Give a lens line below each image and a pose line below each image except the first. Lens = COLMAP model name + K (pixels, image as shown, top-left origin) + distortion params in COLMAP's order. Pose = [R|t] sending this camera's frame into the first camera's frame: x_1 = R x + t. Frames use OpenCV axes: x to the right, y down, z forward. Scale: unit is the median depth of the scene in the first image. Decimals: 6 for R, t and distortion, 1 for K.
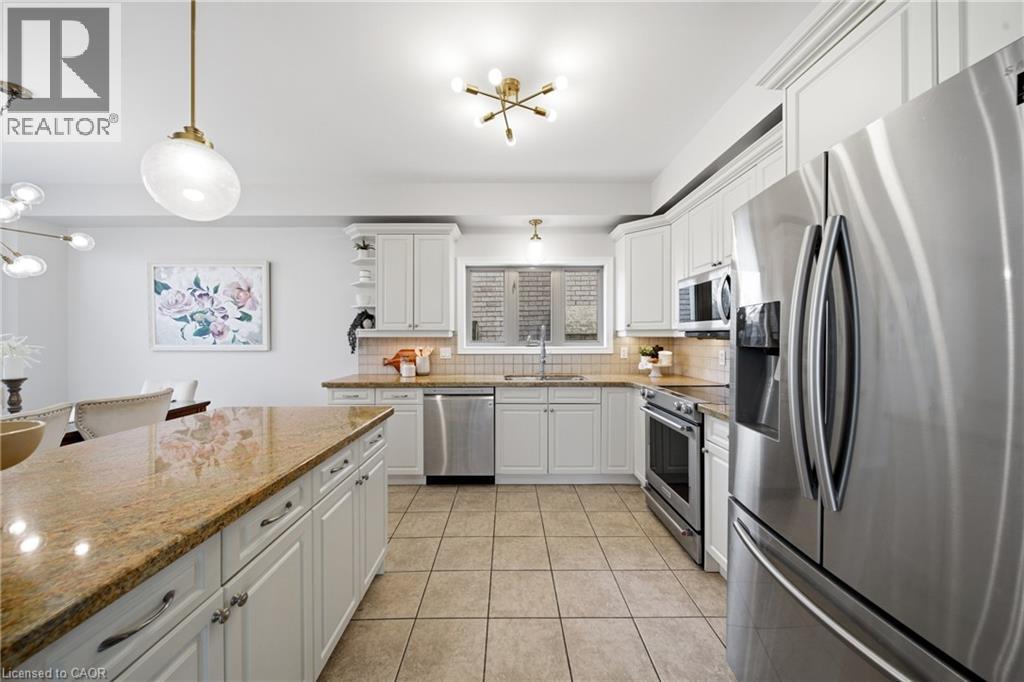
lens RADIAL K [[363.2, 0, 497.6], [0, 363.2, 337.4], [0, 0, 1]] dist [-0.000212, -0.000040]
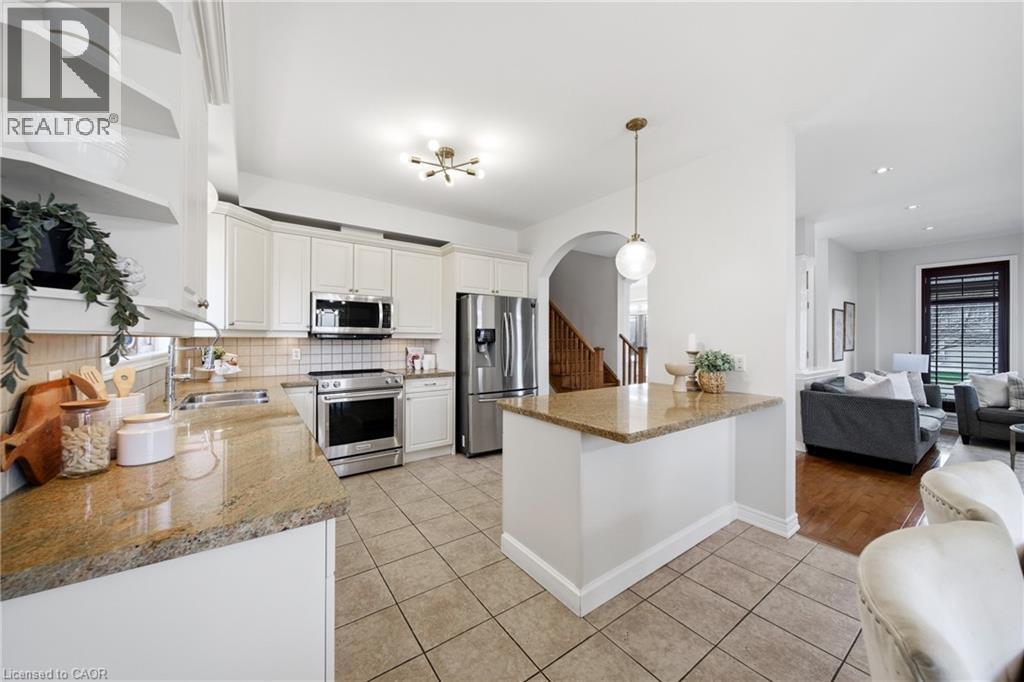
lens RADIAL K [[365.0, 0, 512.3], [0, 365.0, 338.5], [0, 0, 1]] dist [-0.000966, -0.000103]
pose [[-0.597817, 0.000958, 0.801632, -0.654837], [-0.000776, 0.999998, -0.001774, 0.002290], [-0.801632, -0.001682, -0.597815, 0.881406]]
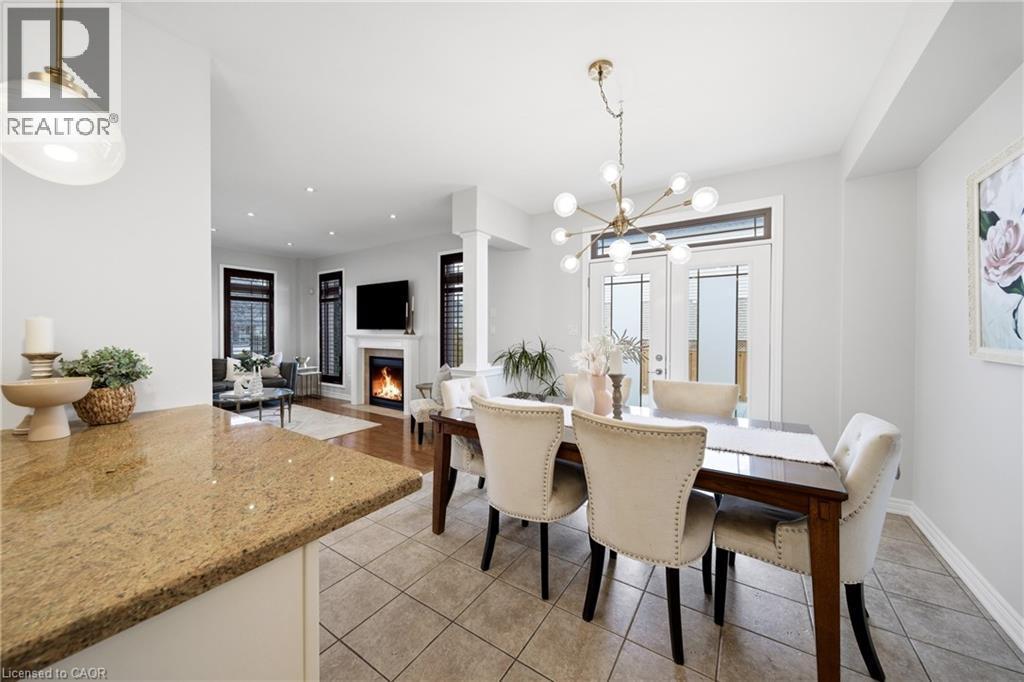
lens RADIAL K [[363.2, 0, 497.6], [0, 363.2, 337.4], [0, 0, 1]] dist [-0.000212, -0.000040]
pose [[-0.549804, 0.012095, -0.835206, -0.204993], [-0.003507, 0.999853, 0.016788, 0.001163], [0.835286, 0.012159, -0.549681, 0.739493]]
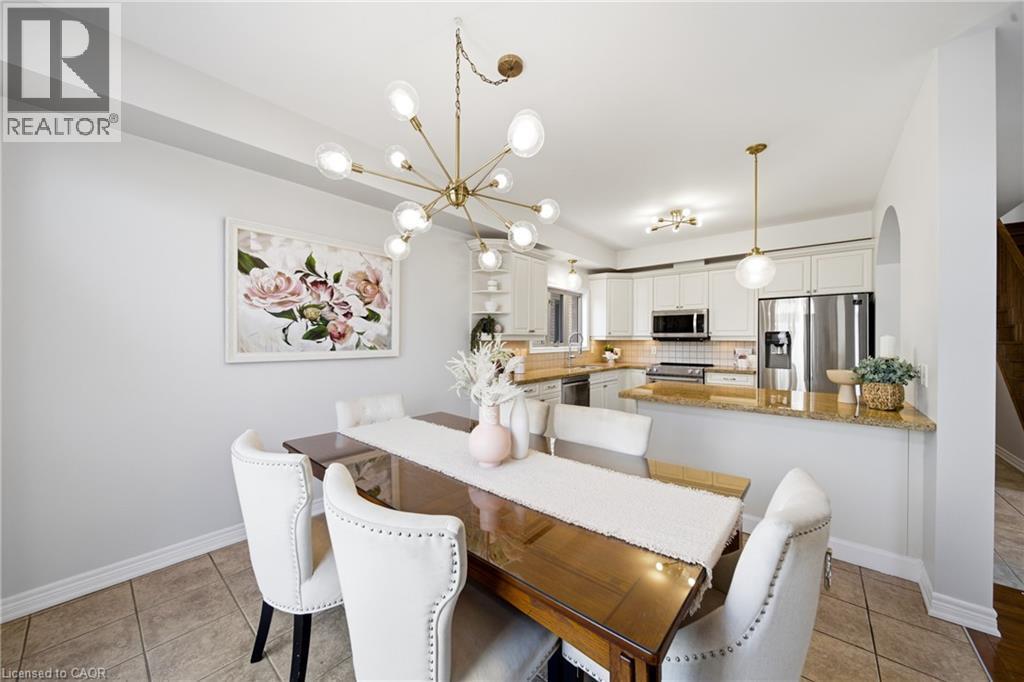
lens RADIAL K [[363.2, 0, 497.6], [0, 363.2, 337.4], [0, 0, 1]] dist [-0.000212, -0.000040]
pose [[0.656297, 0.003880, 0.754492, -1.123625], [-0.000683, 0.999989, -0.004549, -0.004829], [-0.754502, 0.002470, 0.656293, 0.254588]]
